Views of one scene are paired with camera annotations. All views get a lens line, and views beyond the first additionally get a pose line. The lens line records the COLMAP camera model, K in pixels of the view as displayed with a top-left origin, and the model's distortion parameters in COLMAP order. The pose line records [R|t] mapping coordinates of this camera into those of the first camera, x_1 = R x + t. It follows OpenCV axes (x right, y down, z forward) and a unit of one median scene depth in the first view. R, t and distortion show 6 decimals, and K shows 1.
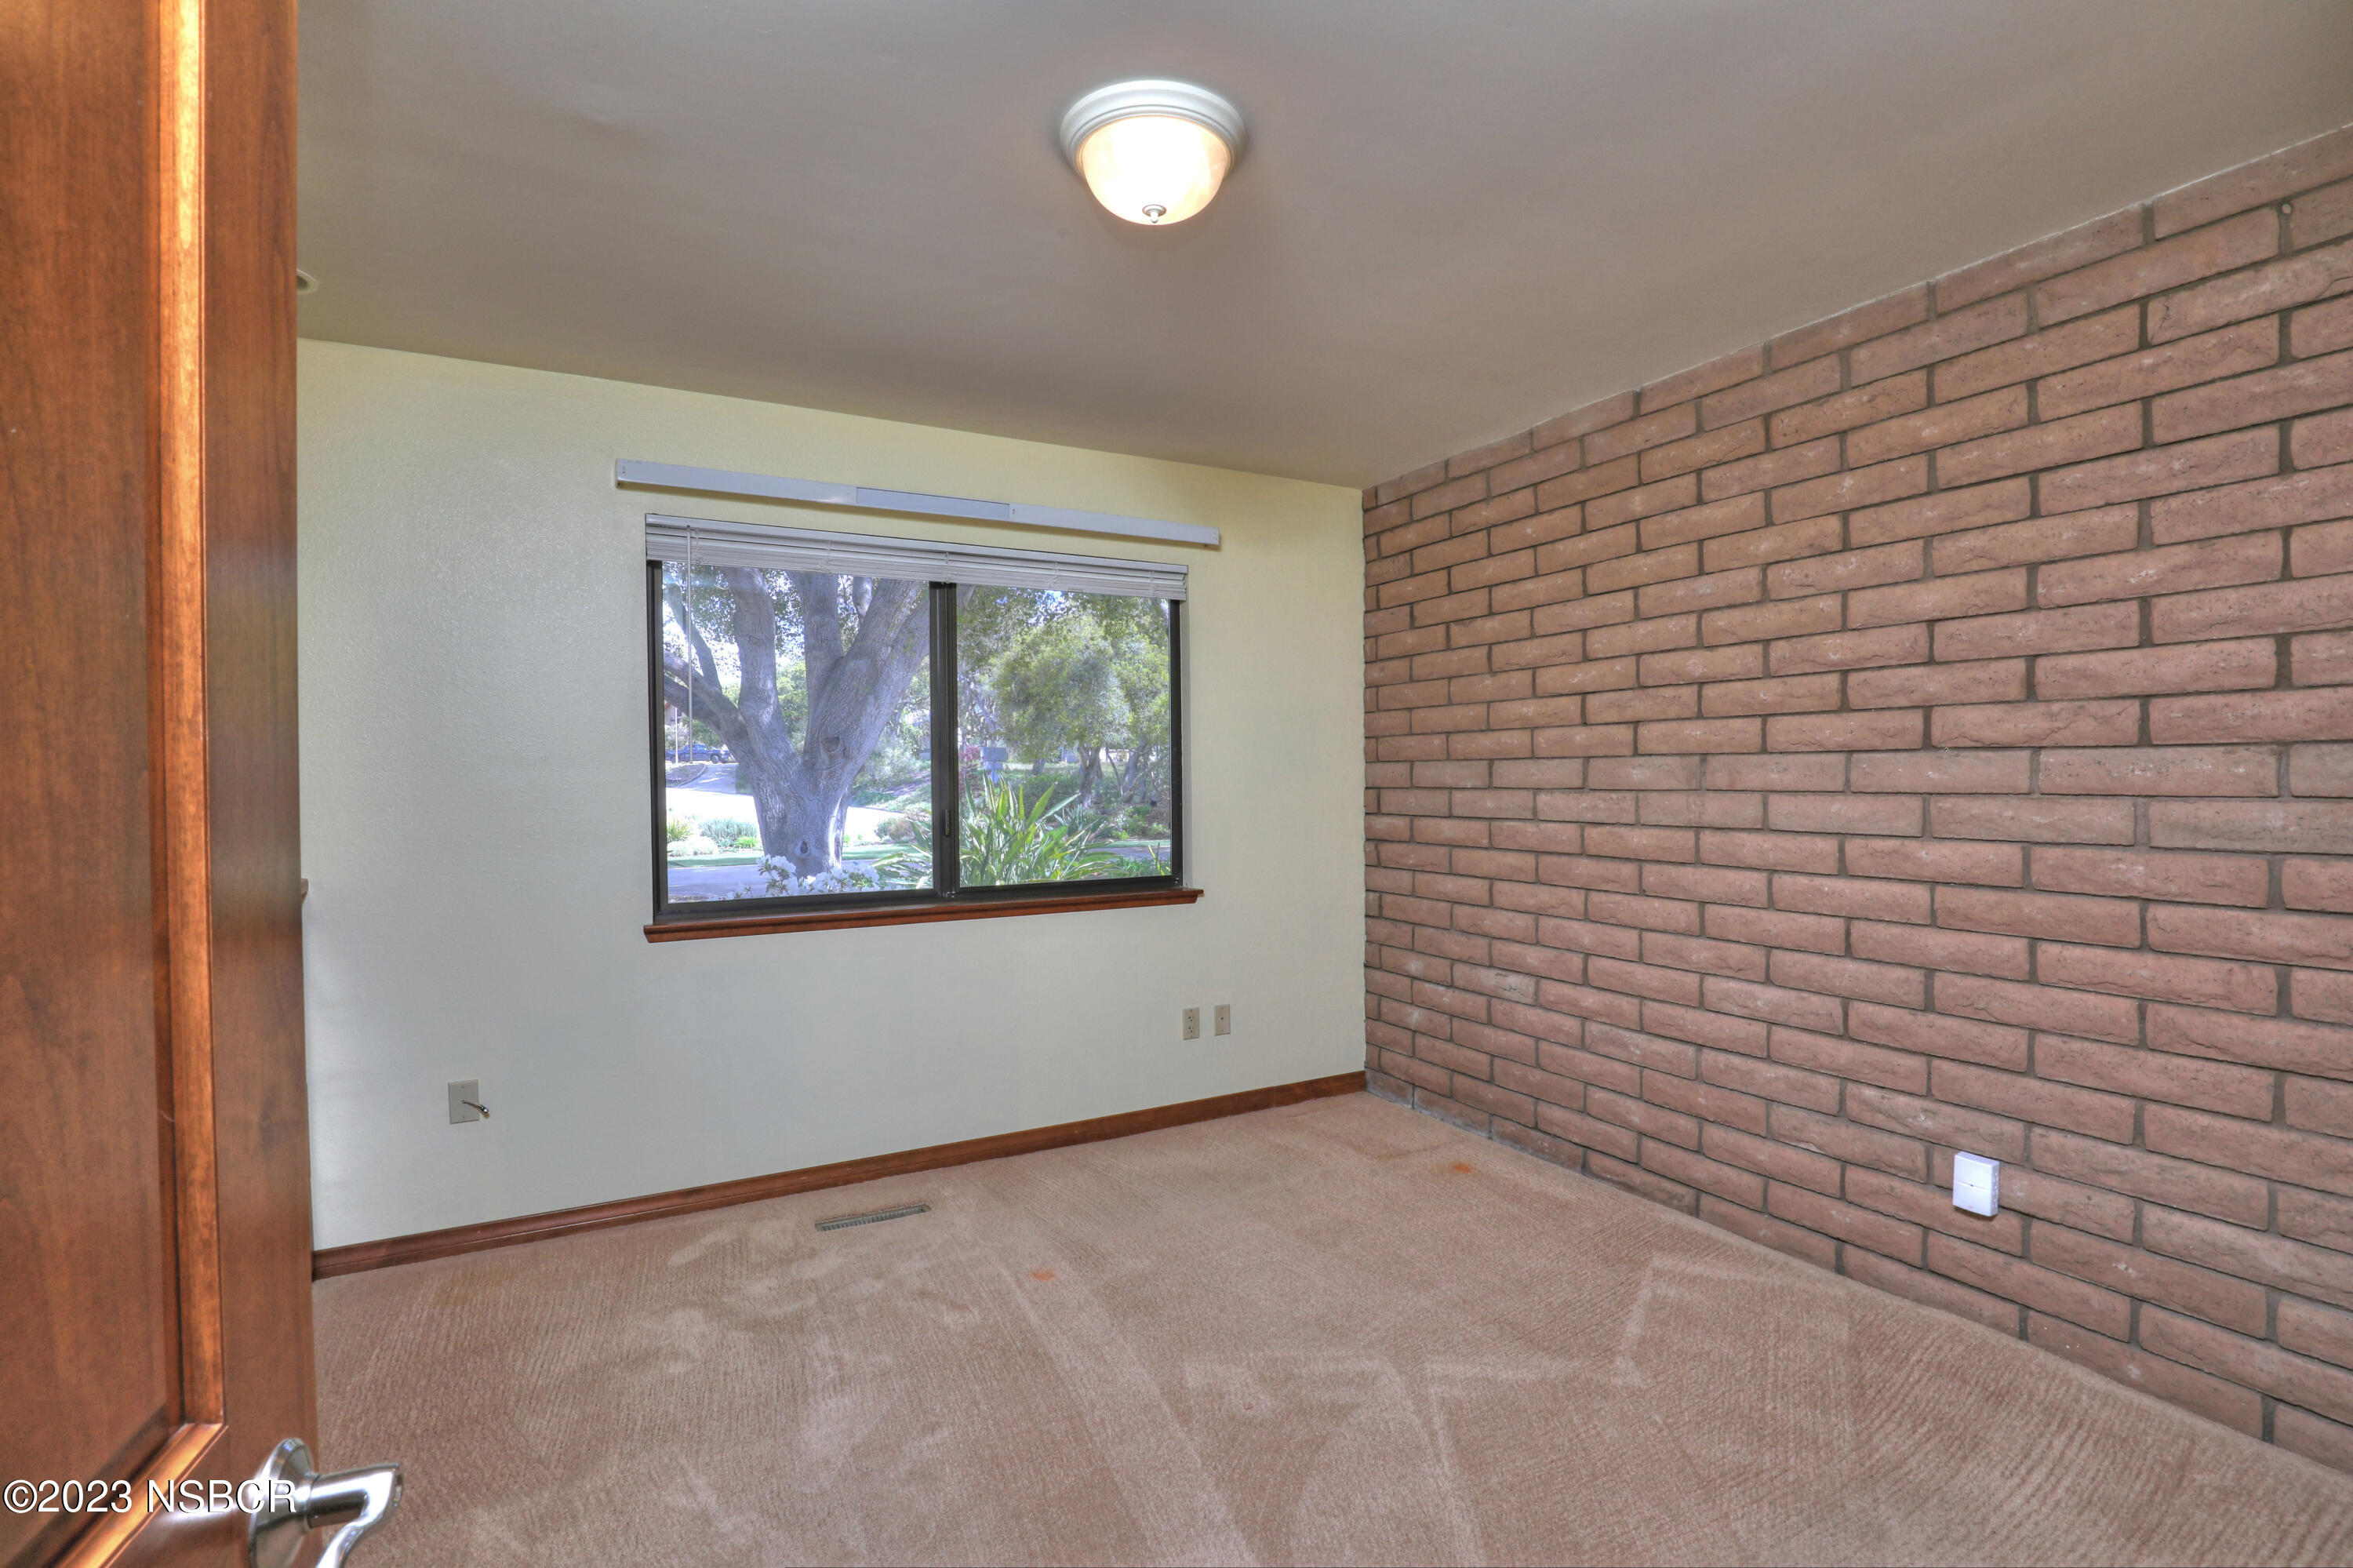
lens RADIAL K [[1086.0, 0, 1176.5], [0, 1086.0, 784.0], [0, 0, 1]] dist [-0.015777, -0.000257]
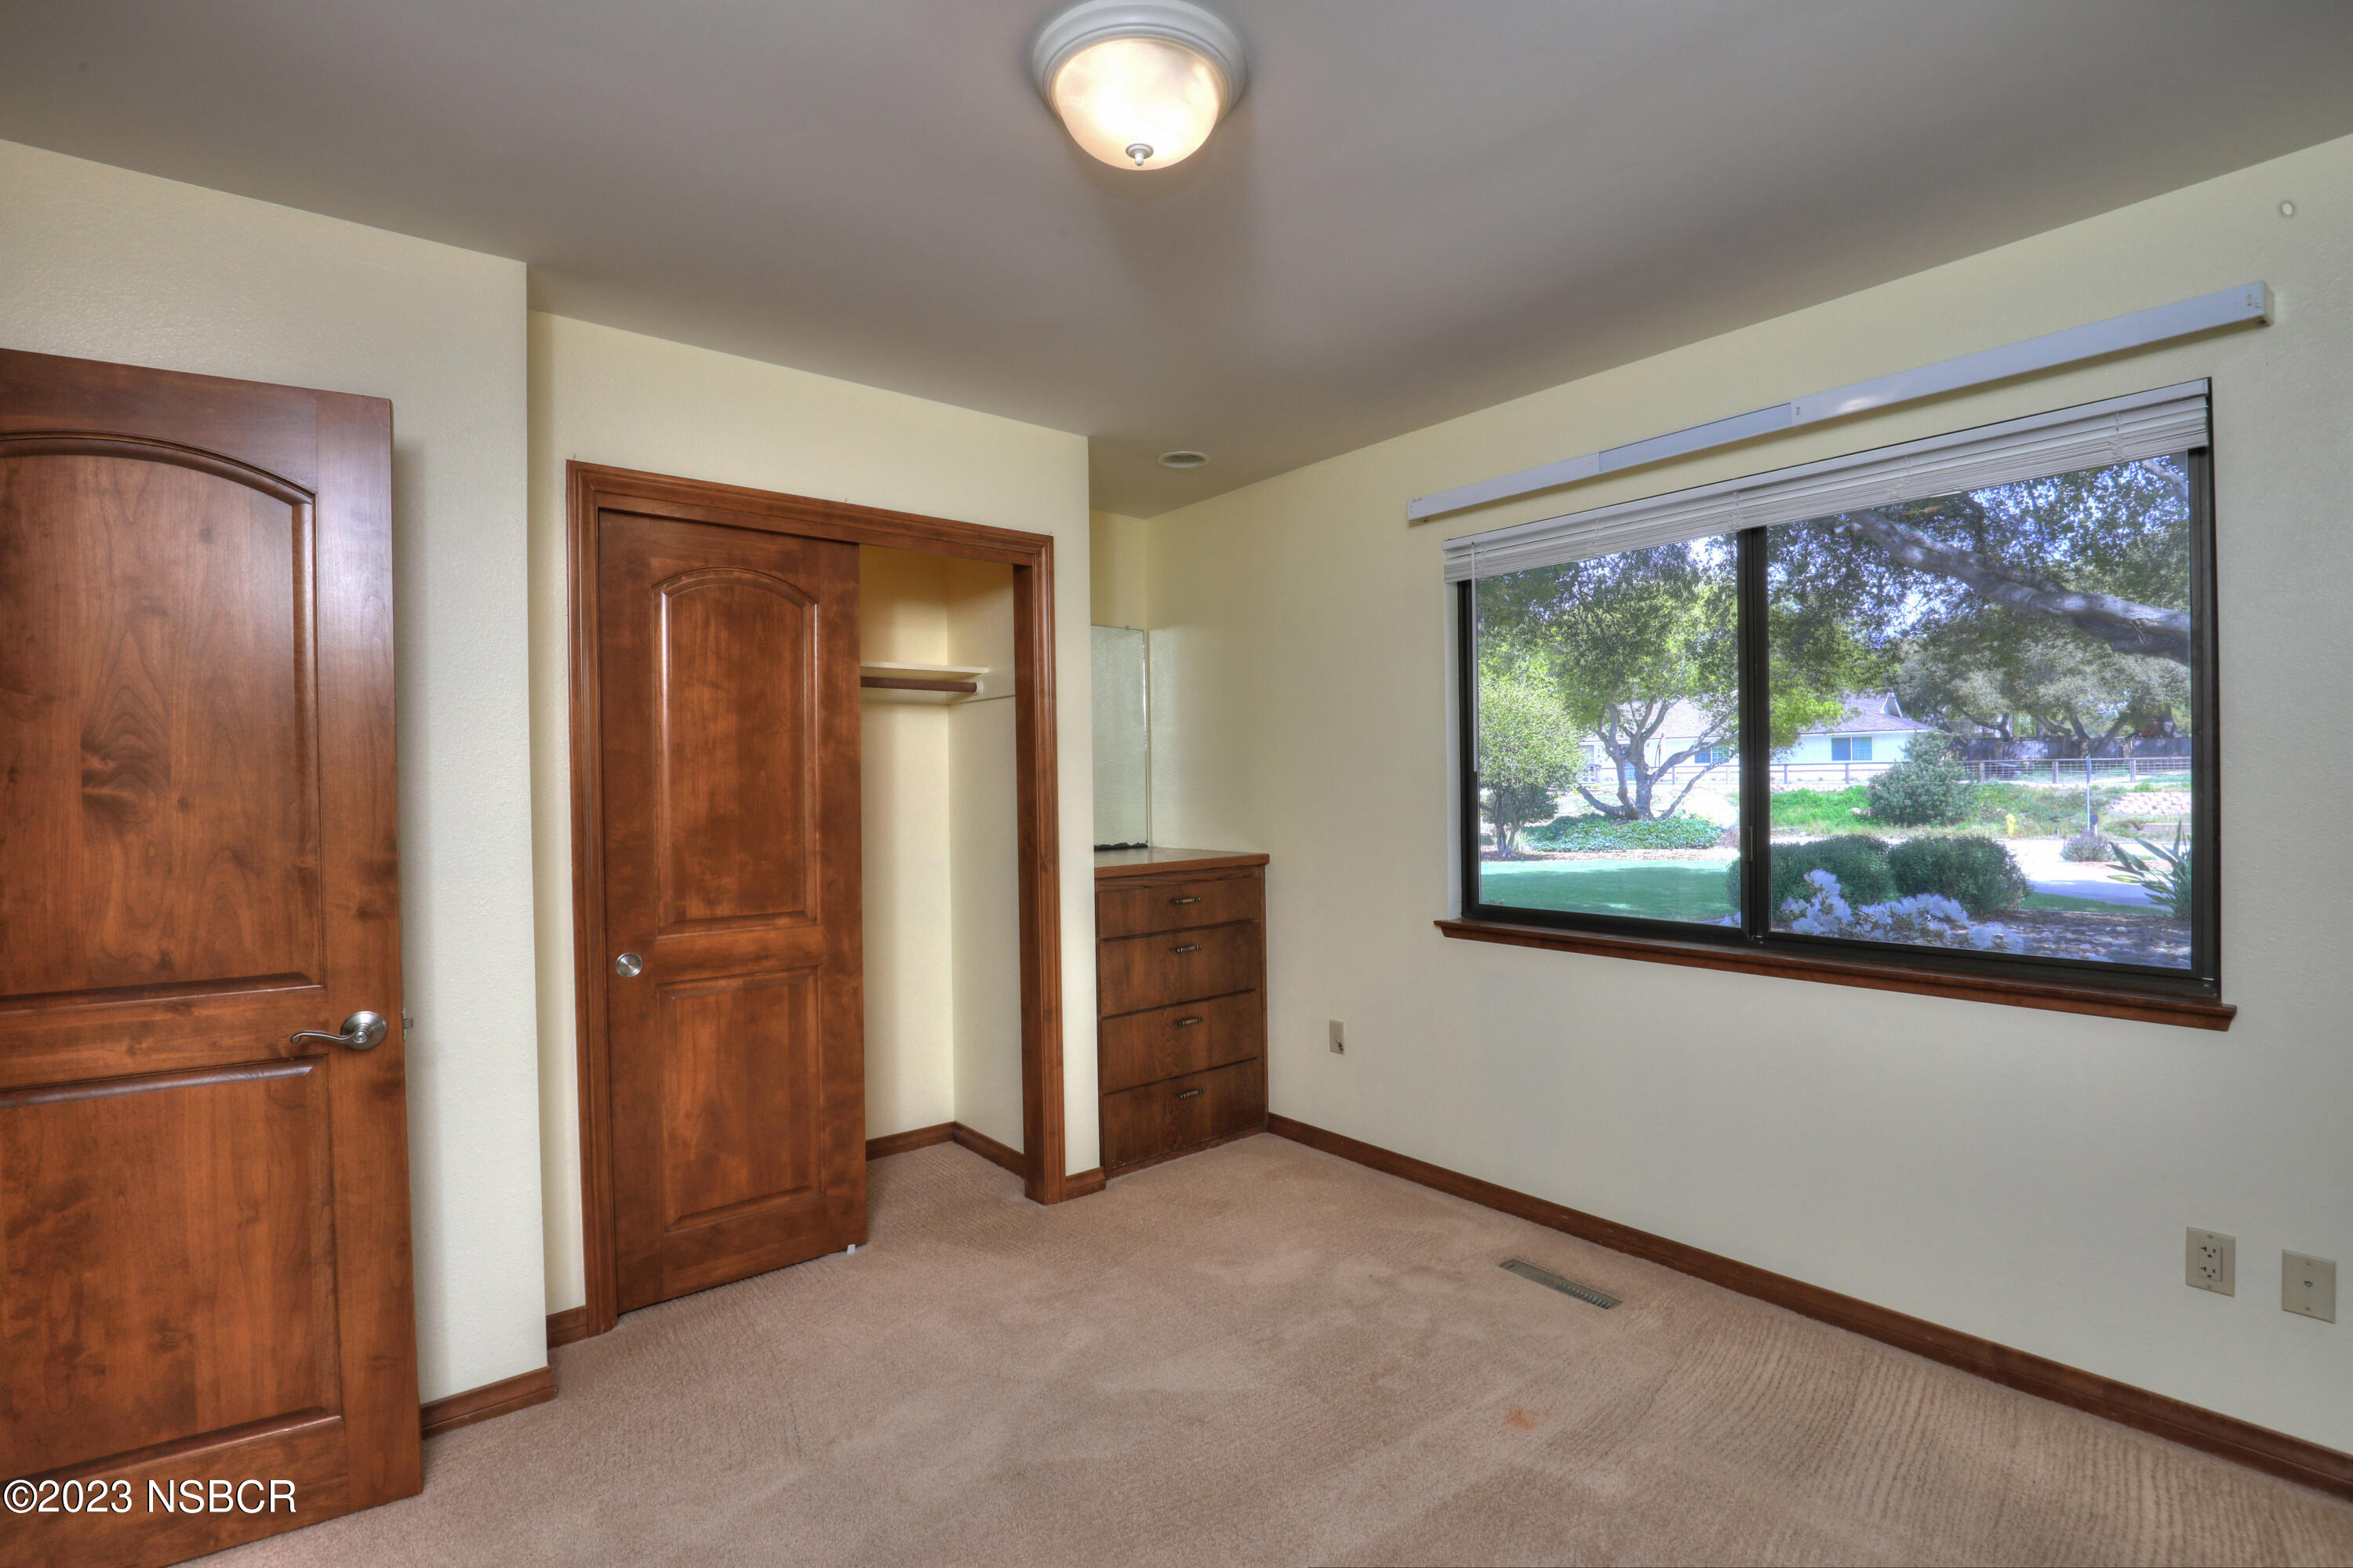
lens RADIAL K [[1072.6, 0, 1190.4], [0, 1072.6, 785.3], [0, 0, 1]] dist [-0.041292, 0.010987]
pose [[0.189402, 0.002684, -0.981896, 0.520684], [0.000828, 0.999995, 0.002893, -0.008887], [0.981899, -0.001361, 0.189399, 0.550947]]
